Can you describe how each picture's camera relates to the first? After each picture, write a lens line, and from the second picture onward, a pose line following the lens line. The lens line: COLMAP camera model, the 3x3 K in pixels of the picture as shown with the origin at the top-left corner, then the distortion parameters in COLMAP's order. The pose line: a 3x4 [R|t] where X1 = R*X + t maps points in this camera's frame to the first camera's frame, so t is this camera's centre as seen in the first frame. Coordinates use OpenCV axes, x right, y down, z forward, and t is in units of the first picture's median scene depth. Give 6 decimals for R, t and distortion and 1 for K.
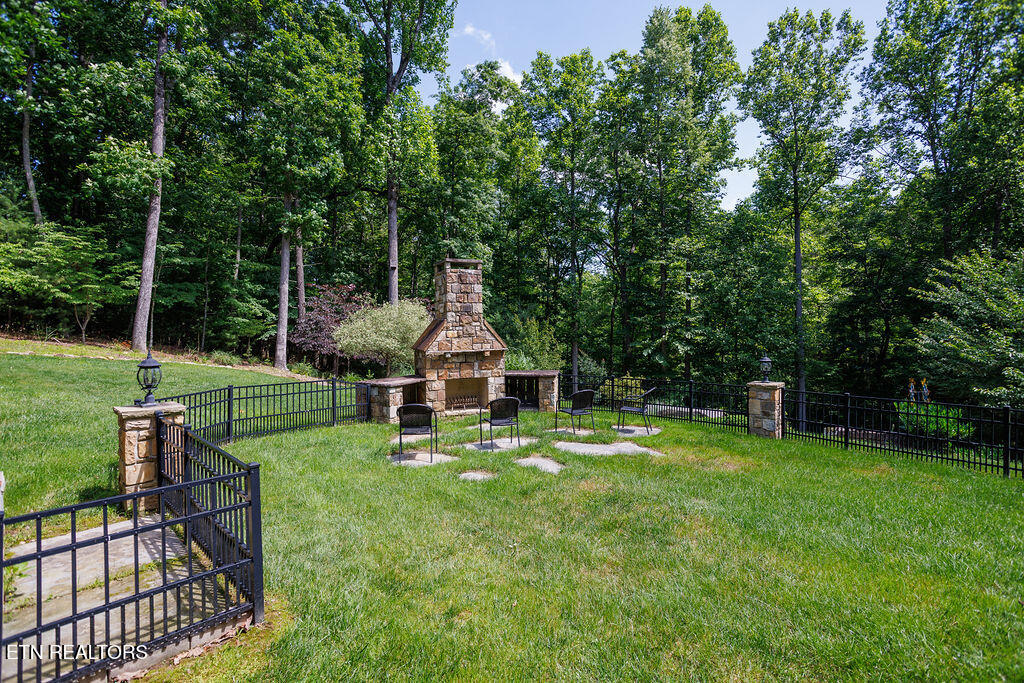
lens RADIAL K [[507.6, 0, 513.7], [0, 507.6, 334.0], [0, 0, 1]] dist [-0.001370, 0.000423]
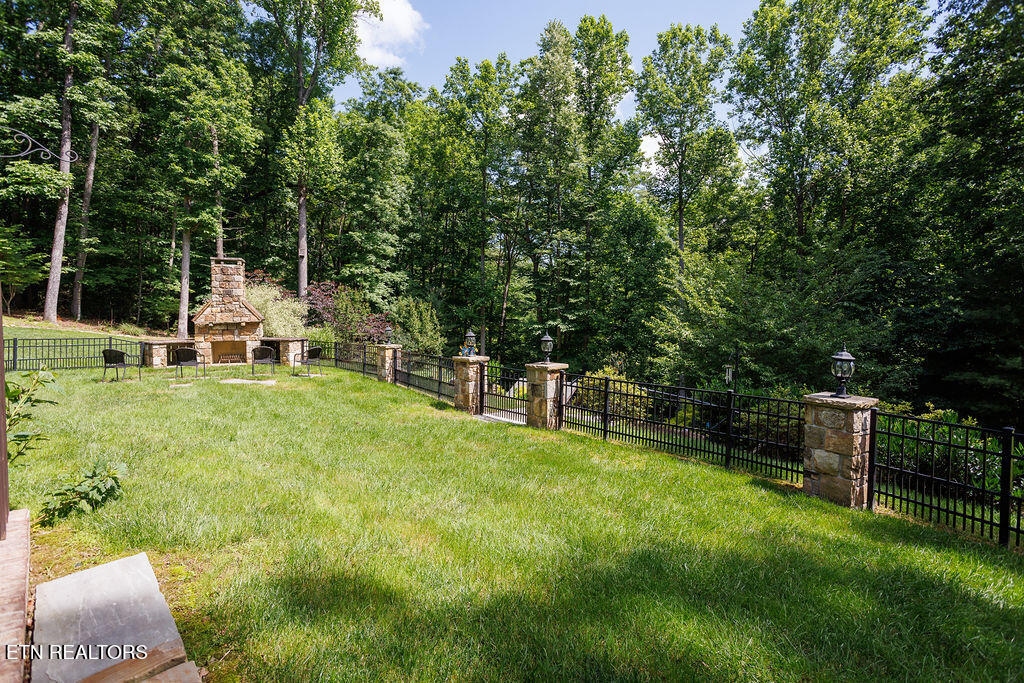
lens RADIAL K [[507.6, 0, 513.7], [0, 507.6, 334.0], [0, 0, 1]] dist [-0.001370, 0.000423]
pose [[0.999423, 0.013847, -0.031029, 0.277385], [-0.012817, 0.999368, 0.033159, 0.003512], [0.031469, -0.032742, 0.998968, -0.148137]]
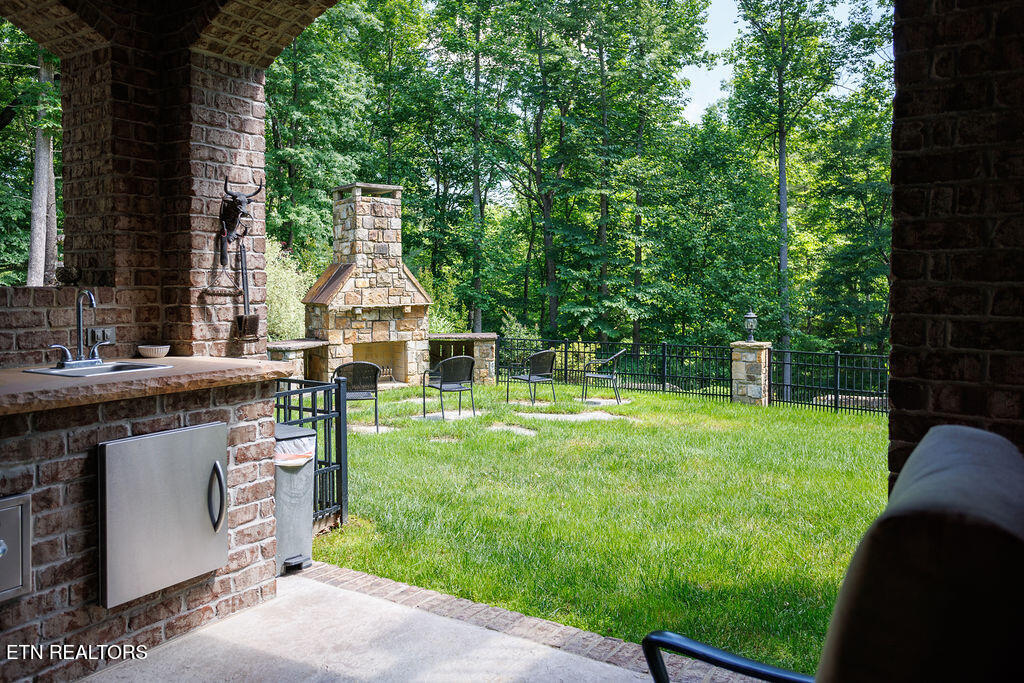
lens RADIAL K [[795.1, 0, 506.8], [0, 795.1, 296.4], [0, 0, 1]] dist [0.076695, -0.170315]
pose [[0.983357, 0.008824, 0.181468, -0.045330], [-0.008595, 0.999961, -0.002047, 0.007529], [-0.181479, 0.000454, 0.983395, -0.074154]]
